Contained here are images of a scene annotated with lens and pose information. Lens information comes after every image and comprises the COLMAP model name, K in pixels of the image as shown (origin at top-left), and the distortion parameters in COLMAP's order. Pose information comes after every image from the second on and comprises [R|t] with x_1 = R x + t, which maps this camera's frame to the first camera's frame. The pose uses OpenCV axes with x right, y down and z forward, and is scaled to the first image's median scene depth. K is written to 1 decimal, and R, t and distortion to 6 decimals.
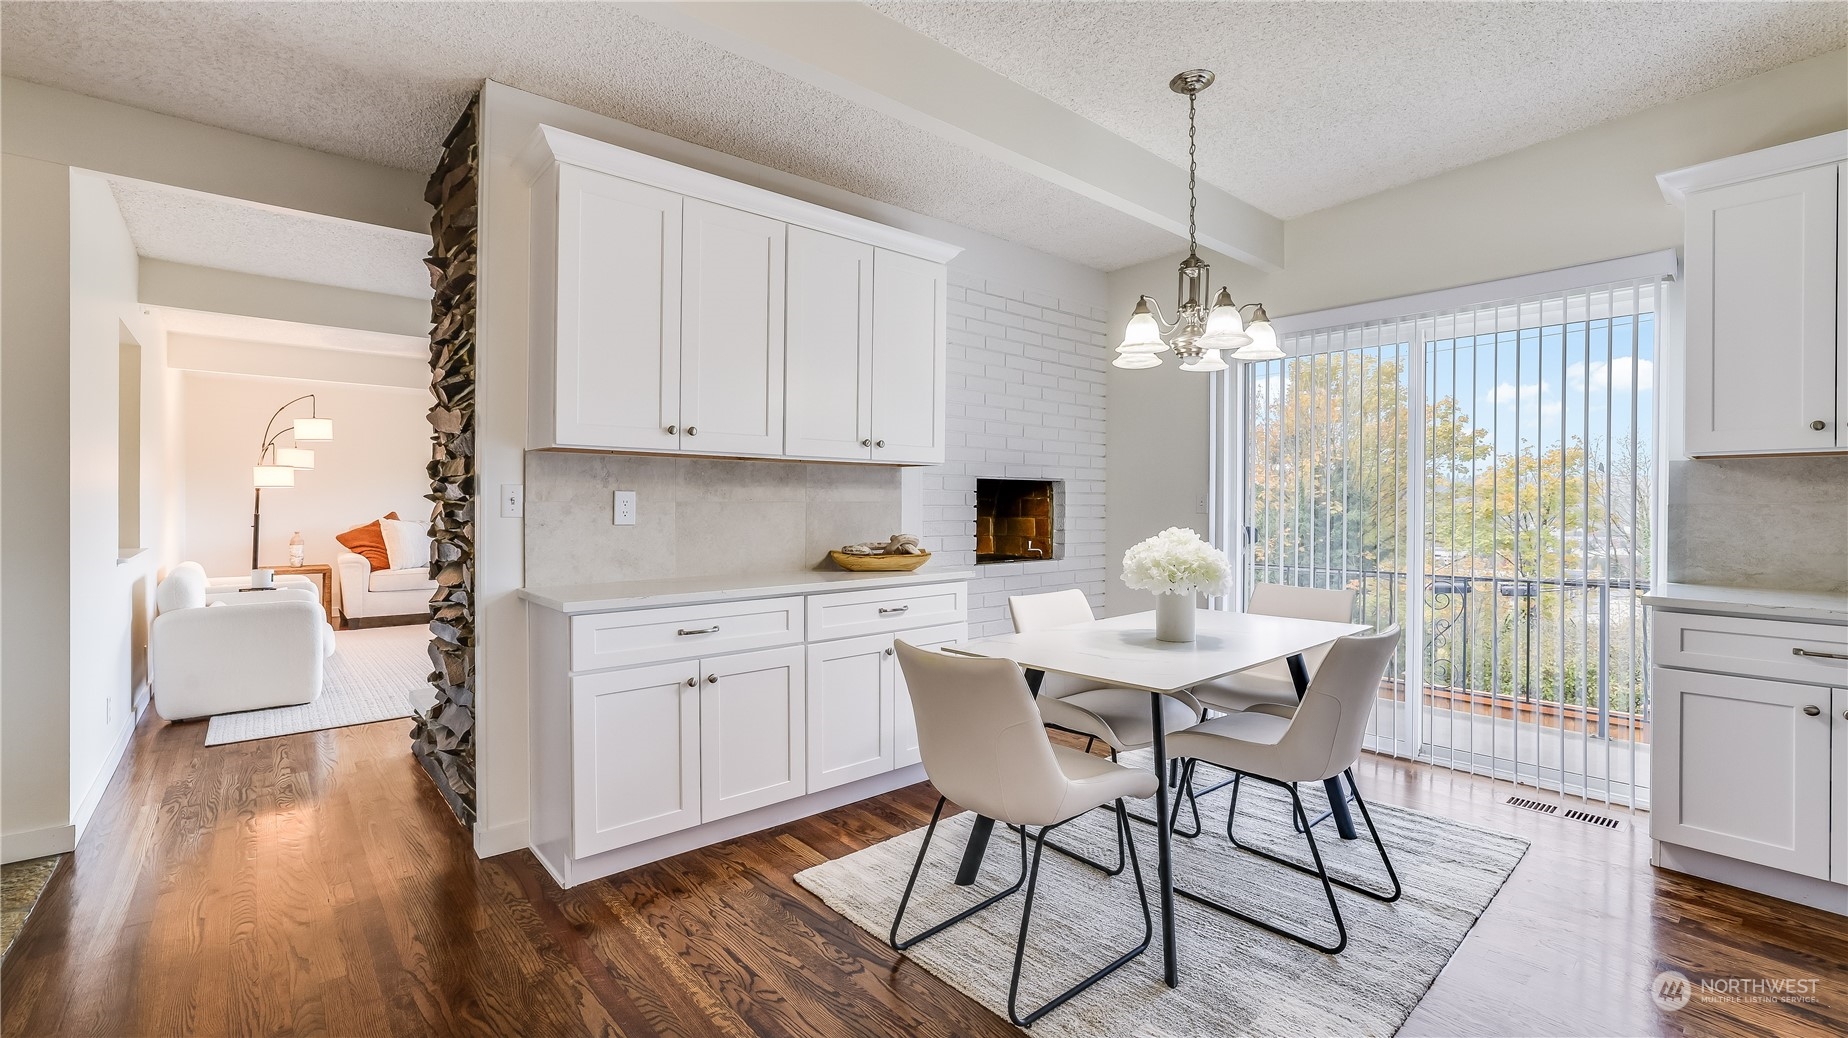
lens RADIAL K [[788.5, 0, 918.3], [0, 788.5, 503.8], [0, 0, 1]] dist [-0.040407, 0.015303]
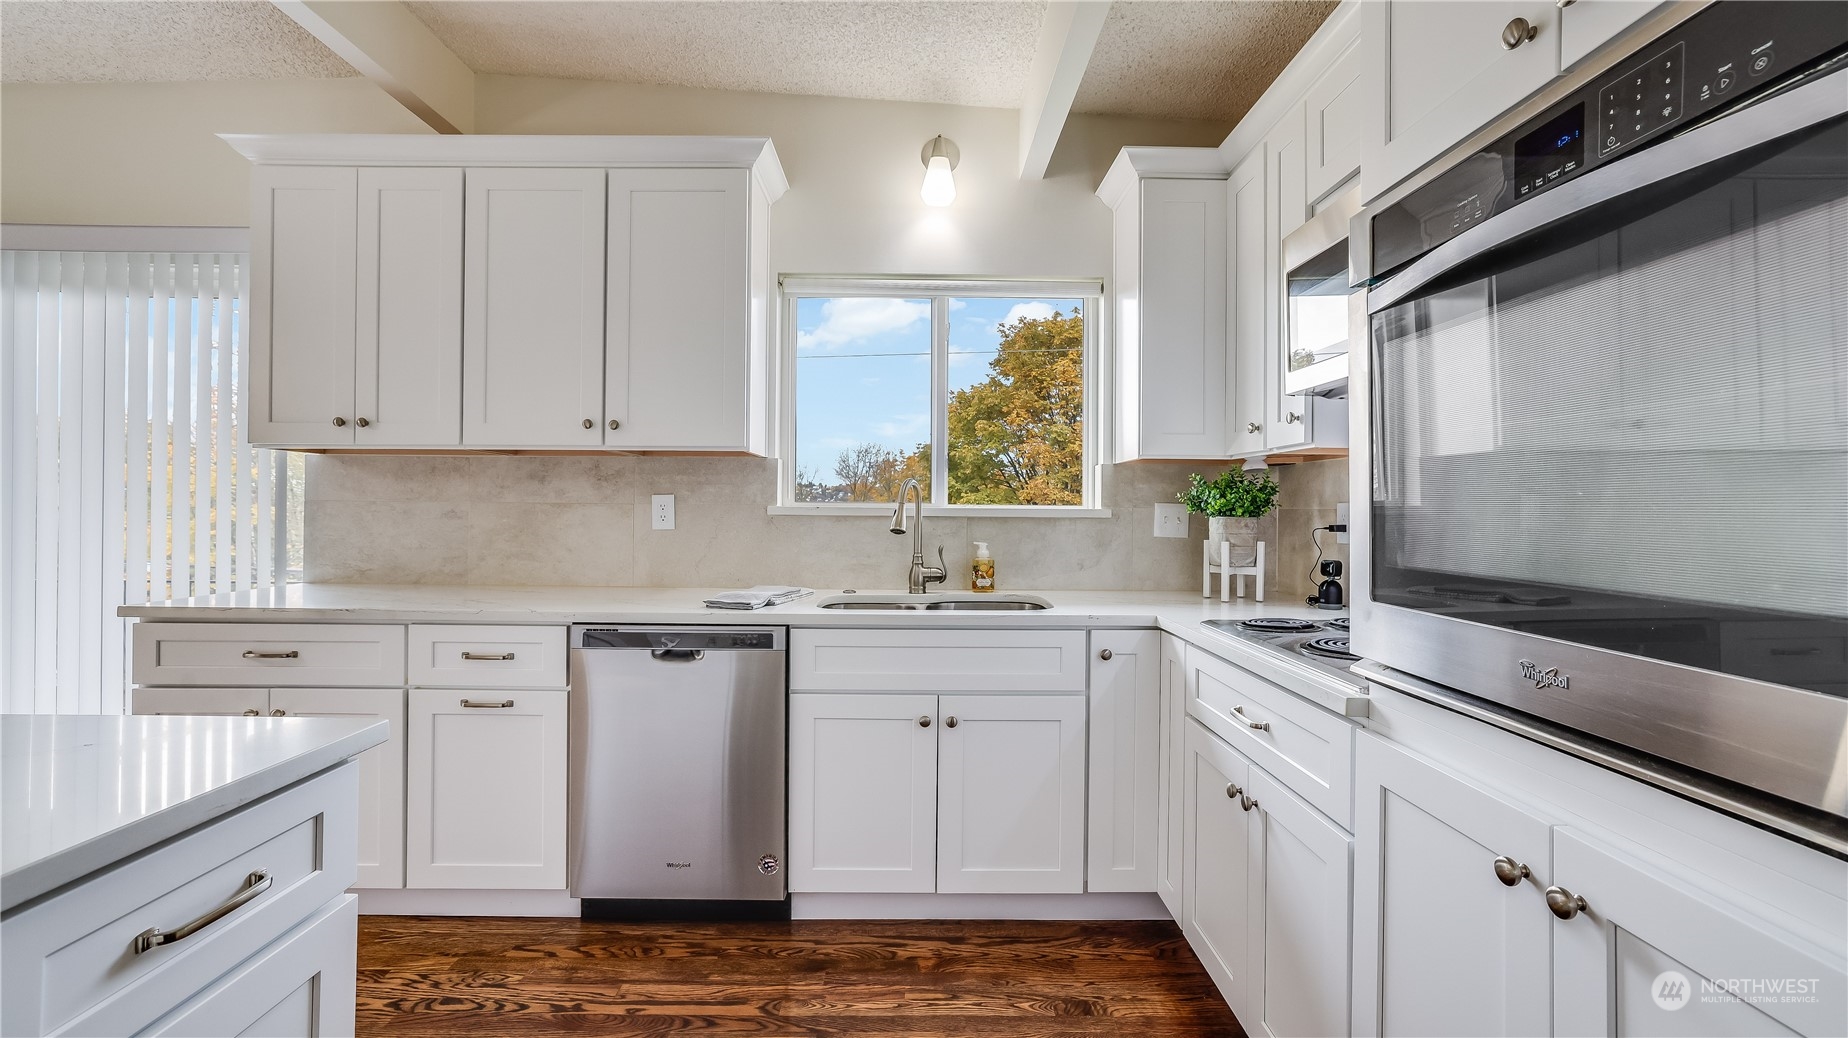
lens RADIAL K [[782.3, 0, 922.3], [0, 782.3, 509.8], [0, 0, 1]] dist [-0.028554, 0.016732]
pose [[0.647576, 0.002672, 0.761996, 0.734244], [-0.005231, 0.999986, 0.000939, 0.006870], [-0.761983, -0.004594, 0.647581, -0.193581]]
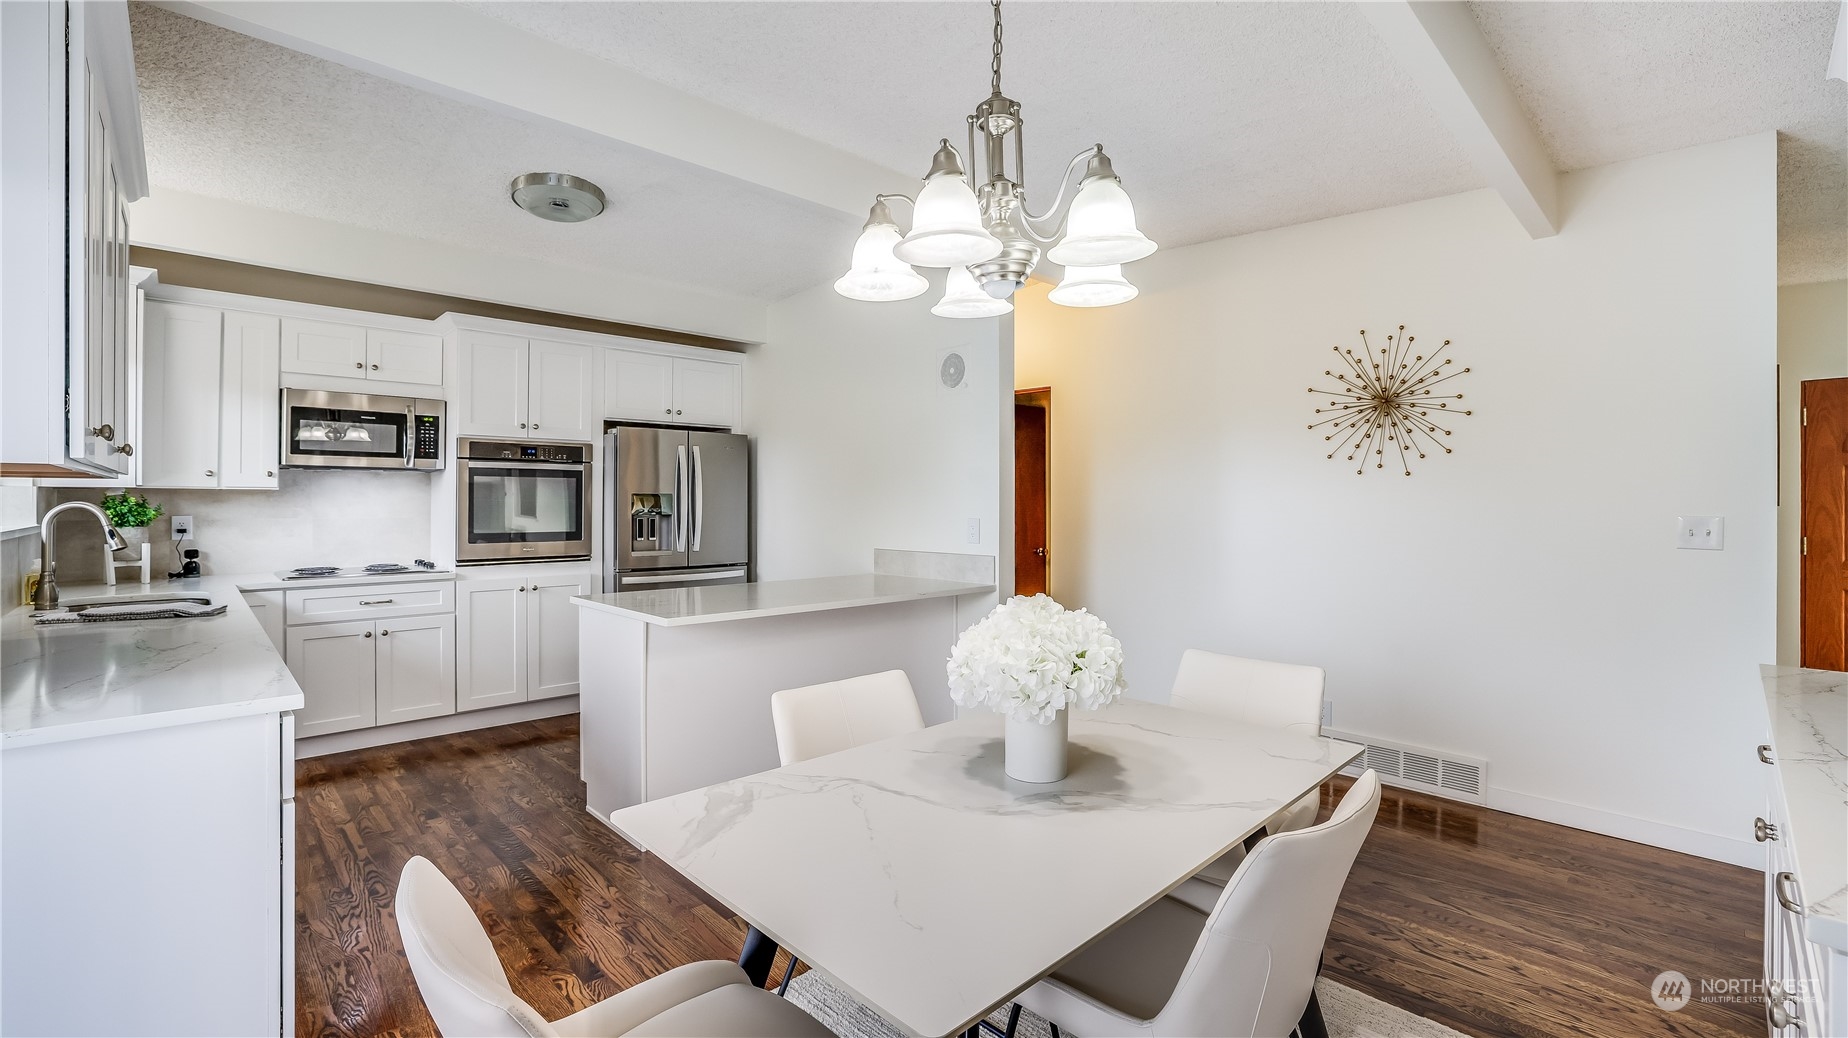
lens RADIAL K [[788.5, 0, 918.3], [0, 788.5, 503.8], [0, 0, 1]] dist [-0.040407, 0.015303]
pose [[-0.998879, -0.003254, -0.047230, 0.398291], [-0.003352, 0.999992, 0.001985, -0.029826], [0.047224, 0.002141, -0.998882, 1.398646]]
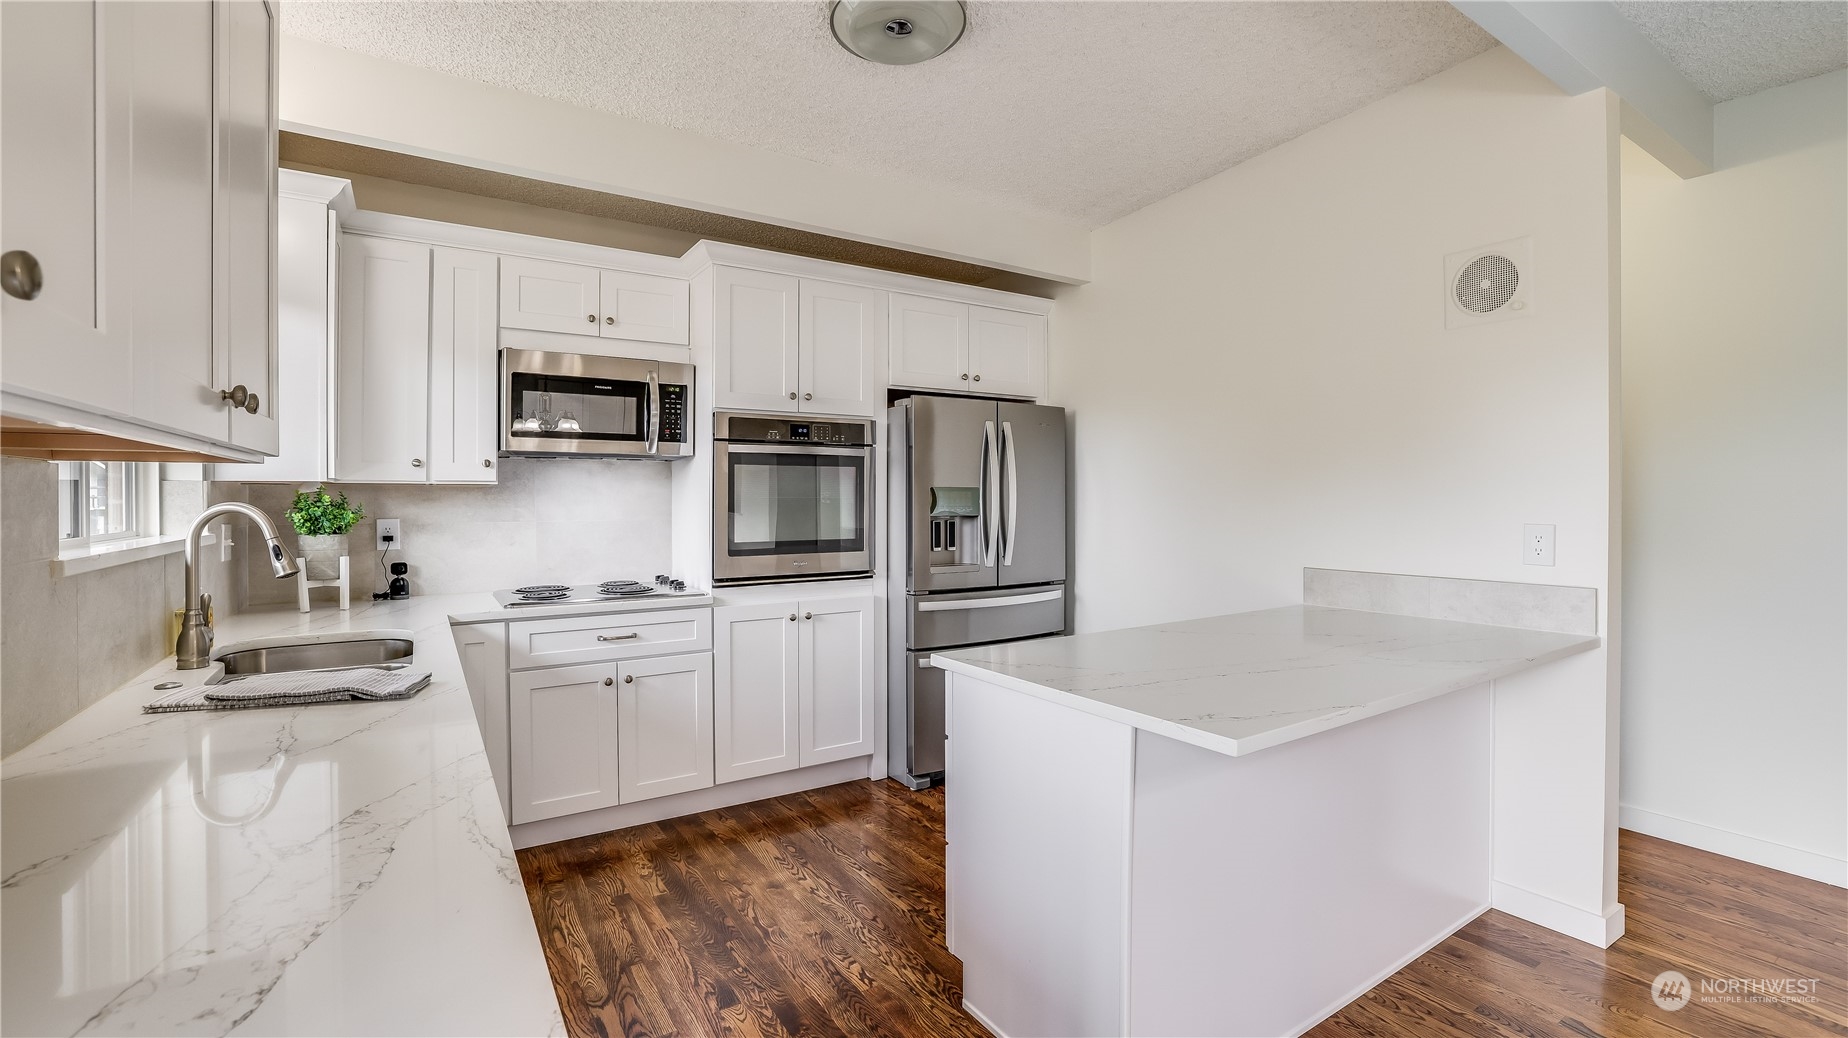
lens RADIAL K [[790.5, 0, 923.9], [0, 790.5, 506.9], [0, 0, 1]] dist [-0.050448, 0.015853]
pose [[-0.990738, -0.001081, 0.135781, 0.760935], [0.000516, 0.999931, 0.011720, -0.030181], [-0.135785, 0.011682, -0.990670, 0.931923]]
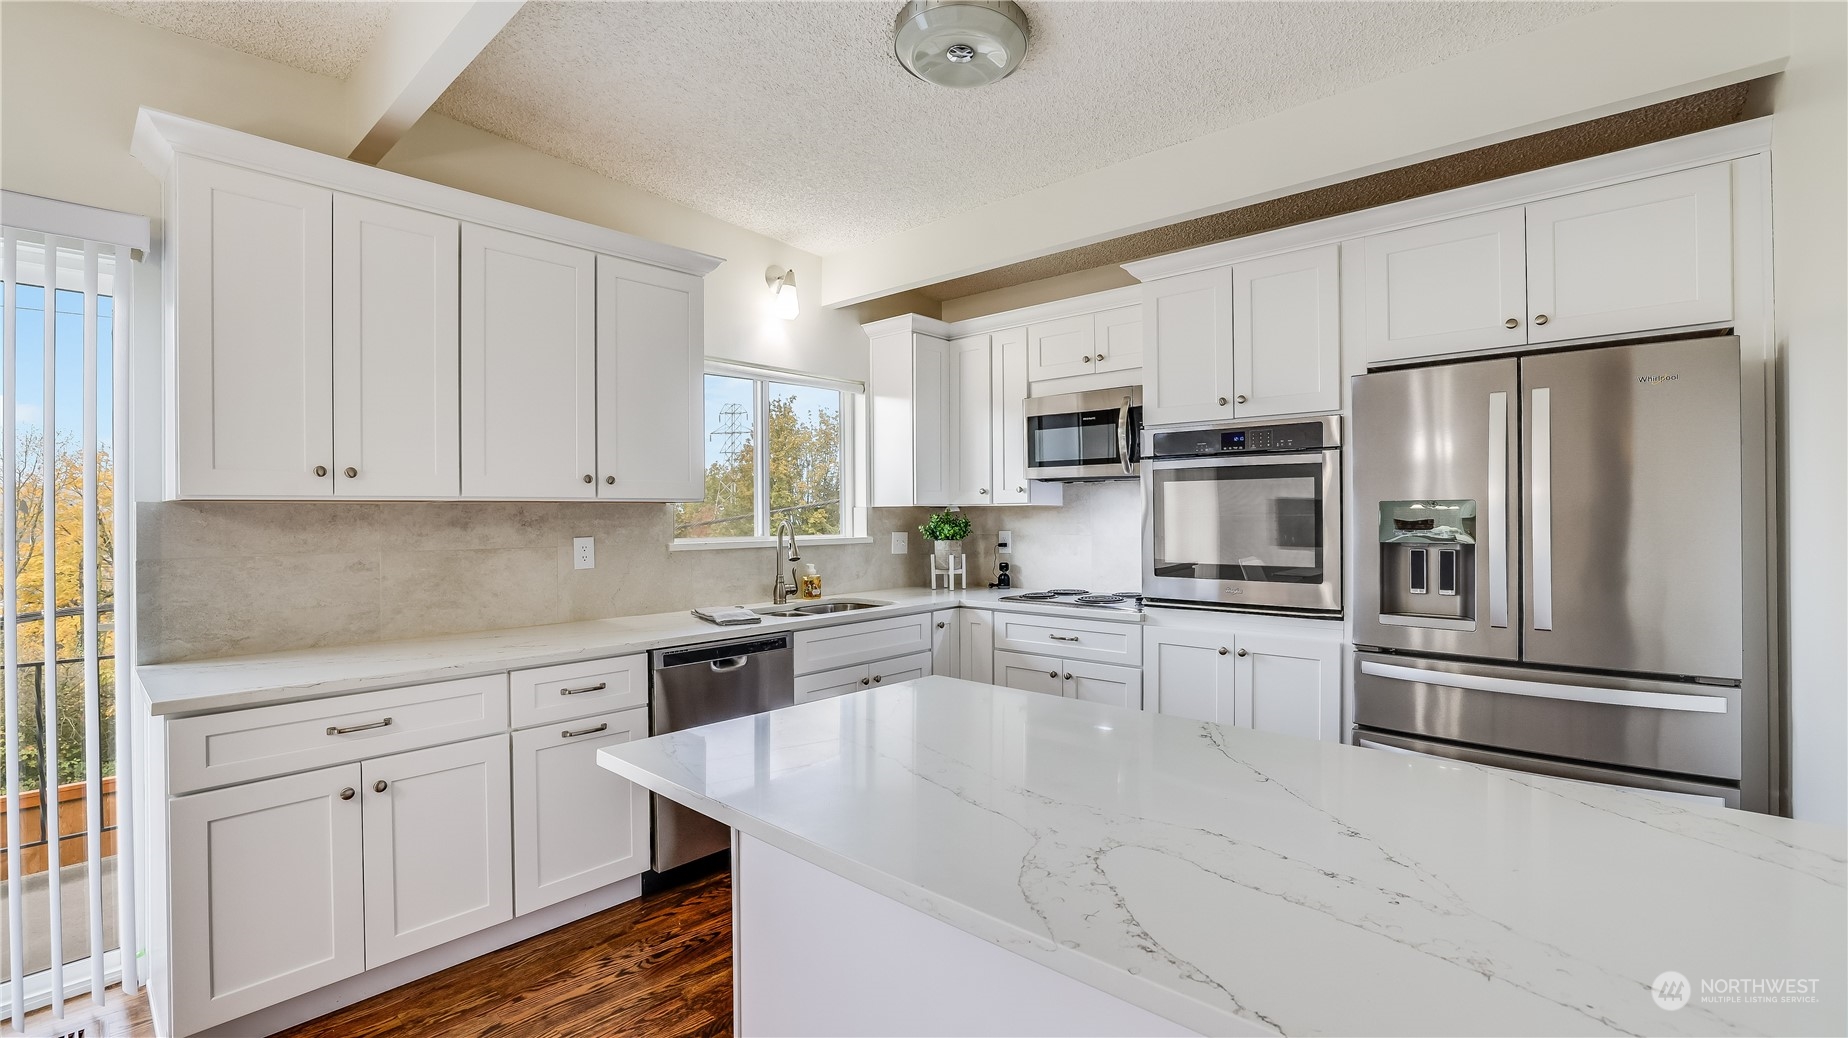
lens RADIAL K [[798.3, 0, 918.4], [0, 798.3, 517.0], [0, 0, 1]] dist [-0.048613, 0.015737]
pose [[-0.124453, -0.004620, 0.992215, 0.141984], [0.008997, 0.999943, 0.005785, -0.038182], [-0.992185, 0.009647, -0.124405, 0.340941]]
